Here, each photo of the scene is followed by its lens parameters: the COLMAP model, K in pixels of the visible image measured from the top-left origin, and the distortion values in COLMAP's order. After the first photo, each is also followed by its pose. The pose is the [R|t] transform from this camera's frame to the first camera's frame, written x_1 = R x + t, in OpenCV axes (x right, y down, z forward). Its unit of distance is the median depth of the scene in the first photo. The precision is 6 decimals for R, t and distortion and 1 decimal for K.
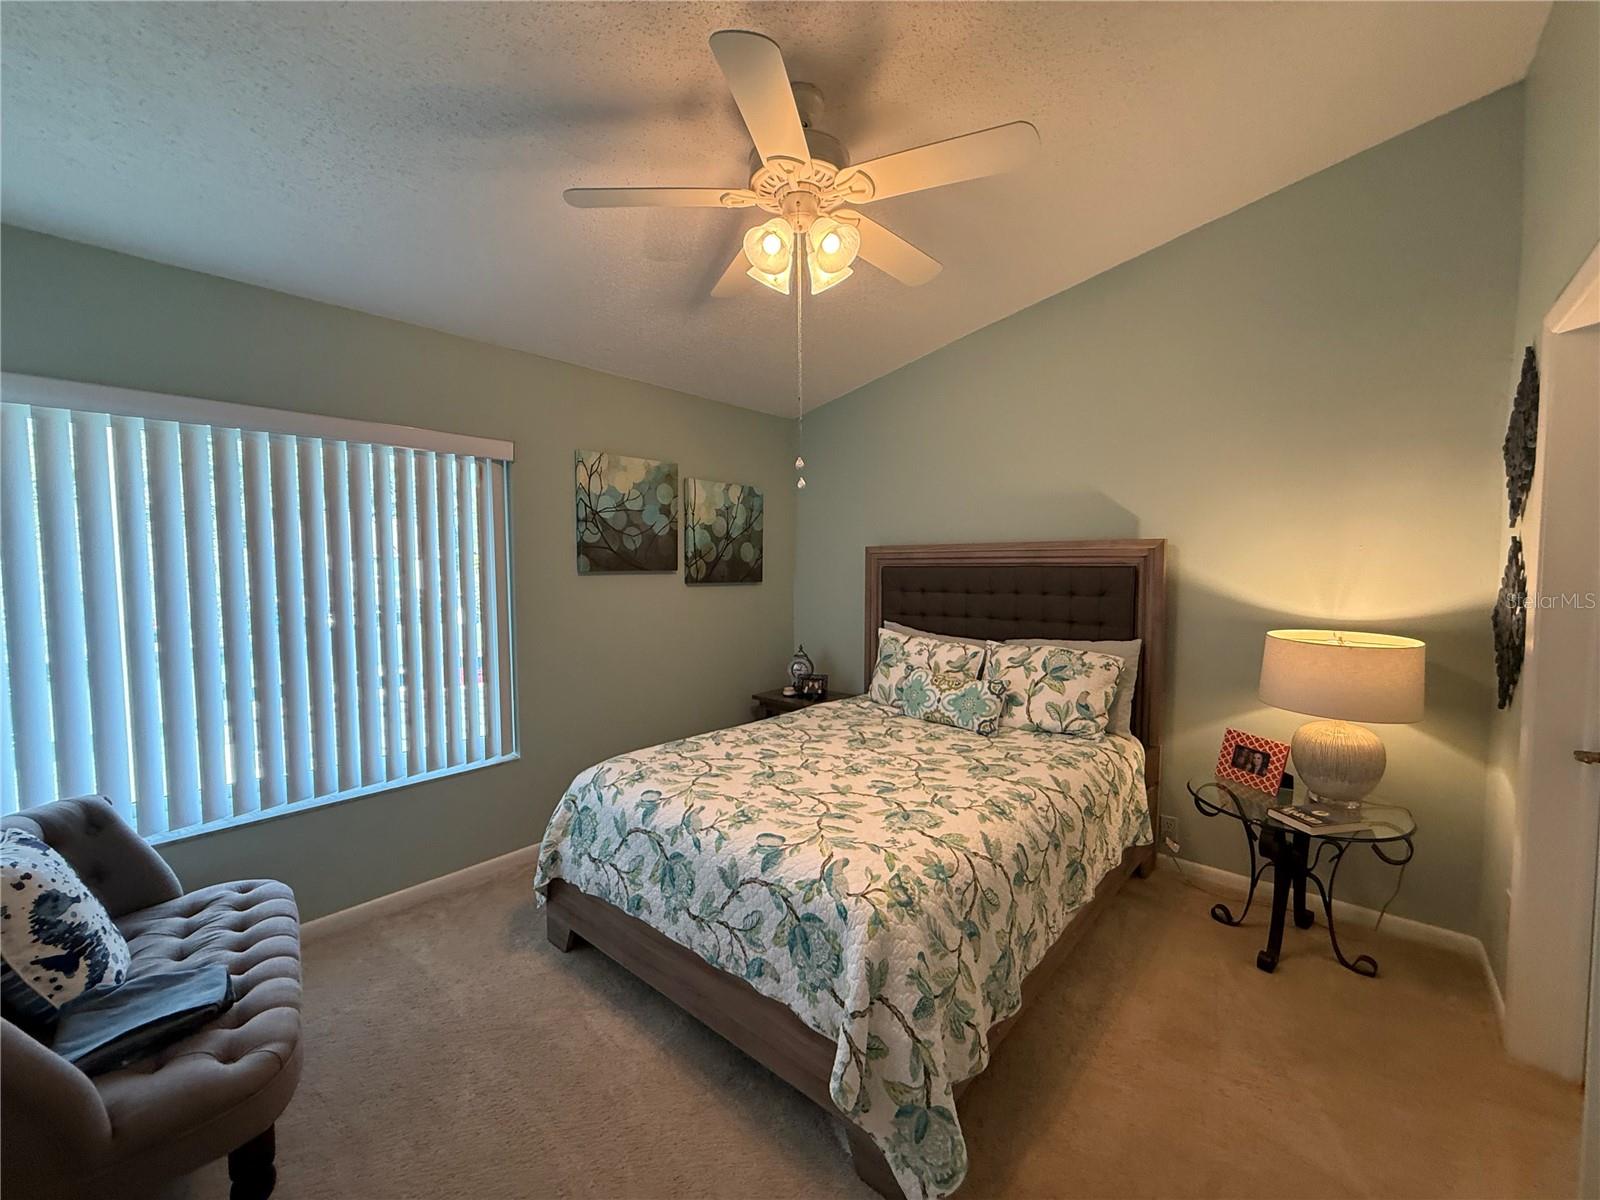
lens RADIAL K [[637.2, 0, 801.1], [0, 637.2, 598.2], [0, 0, 1]] dist [-0.000446, 0.000020]
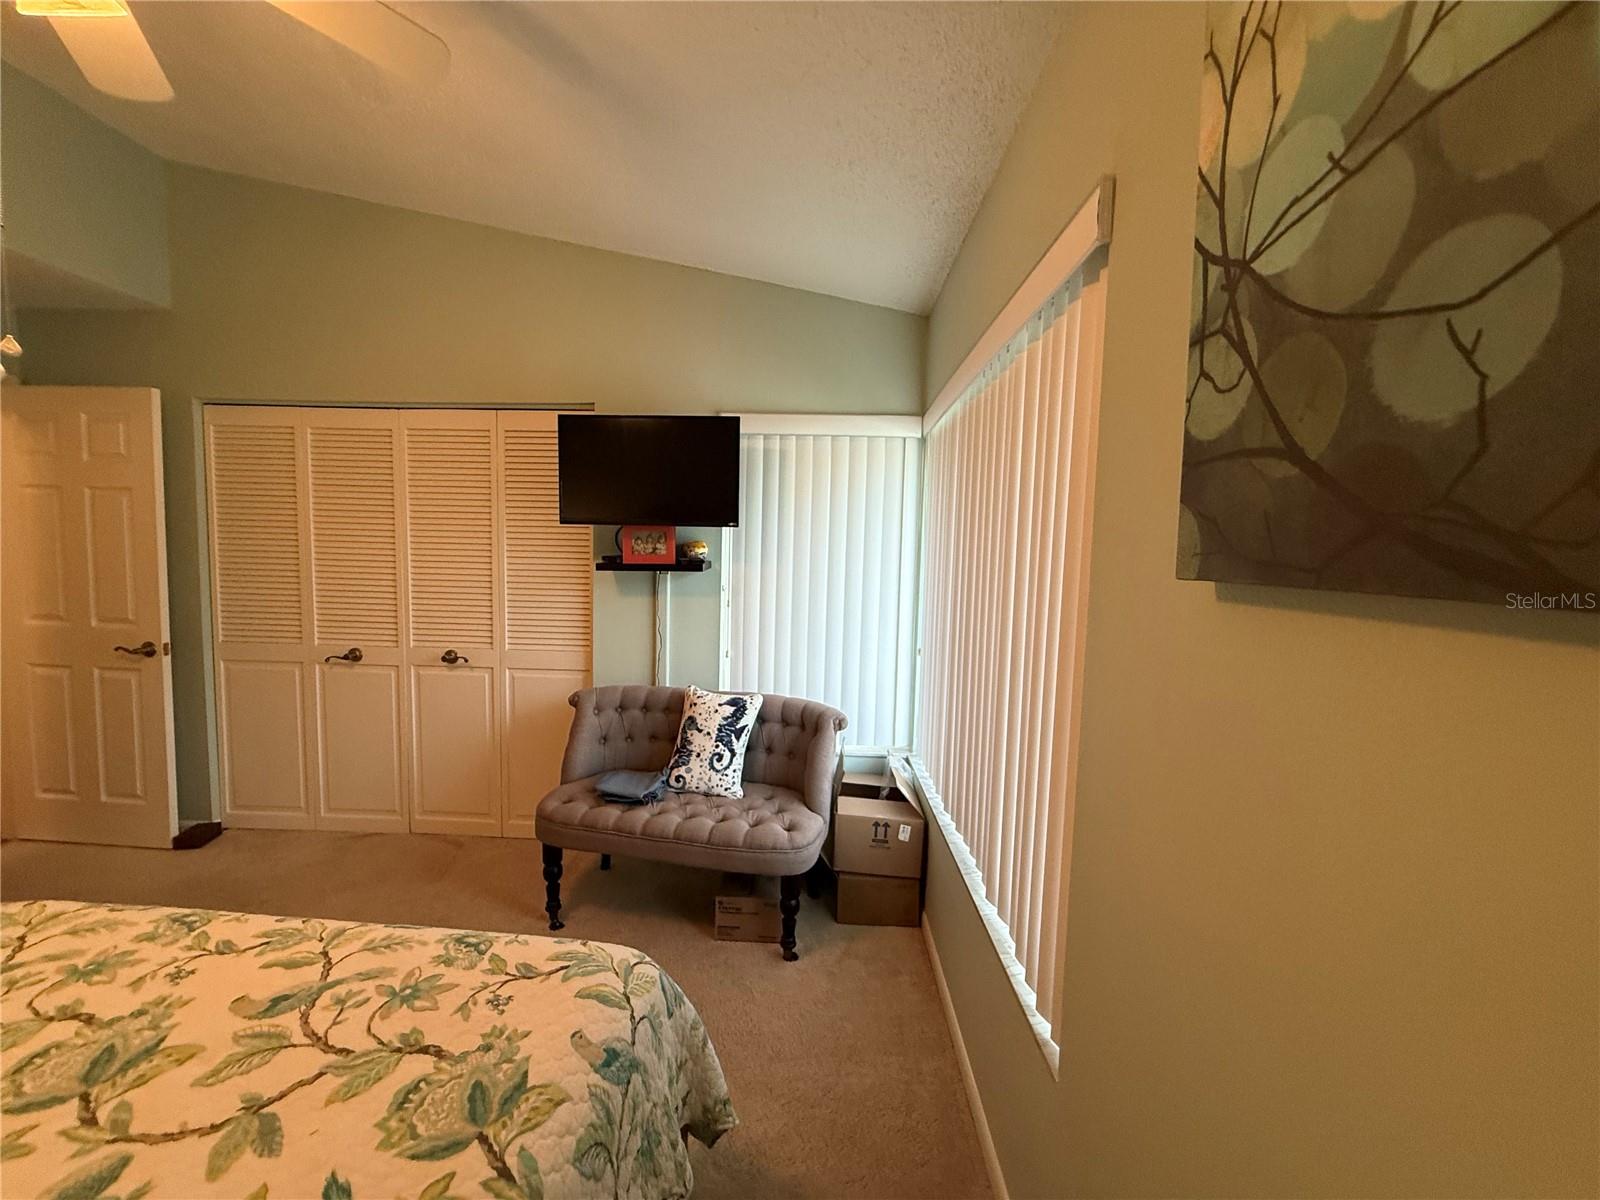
lens RADIAL K [[637.2, 0, 801.1], [0, 637.2, 598.2], [0, 0, 1]] dist [-0.000446, 0.000020]
pose [[-0.774044, 0.033116, -0.632265, -0.145556], [-0.054468, 0.991446, 0.118610, -0.078115], [0.630785, 0.126247, -0.765619, 1.552980]]
